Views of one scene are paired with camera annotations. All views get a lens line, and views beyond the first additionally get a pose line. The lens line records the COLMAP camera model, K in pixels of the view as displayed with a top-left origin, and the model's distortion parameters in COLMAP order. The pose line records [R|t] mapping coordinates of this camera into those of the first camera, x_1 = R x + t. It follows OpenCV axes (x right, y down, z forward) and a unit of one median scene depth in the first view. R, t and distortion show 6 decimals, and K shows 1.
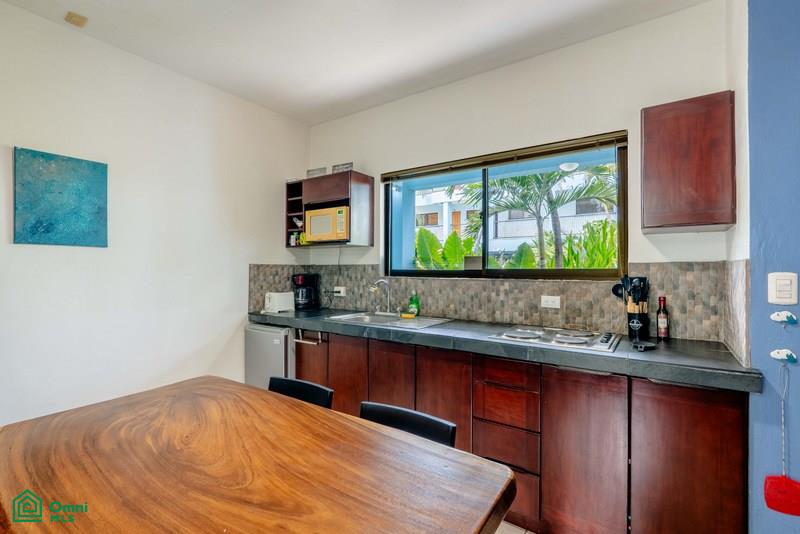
lens RADIAL K [[368.9, 0, 393.7], [0, 368.9, 266.2], [0, 0, 1]] dist [-0.001653, 0.000407]
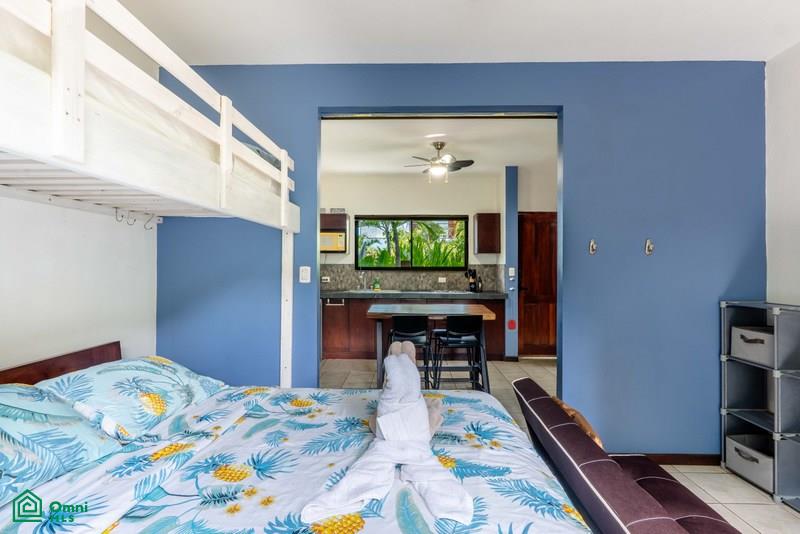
lens RADIAL K [[368.9, 0, 393.3], [0, 368.9, 264.1], [0, 0, 1]] dist [-0.001653, 0.000407]
pose [[0.837007, 0.003116, 0.547183, -1.021466], [-0.005384, 0.999982, 0.002541, -0.012204], [-0.547165, -0.005072, 0.837009, -0.757923]]
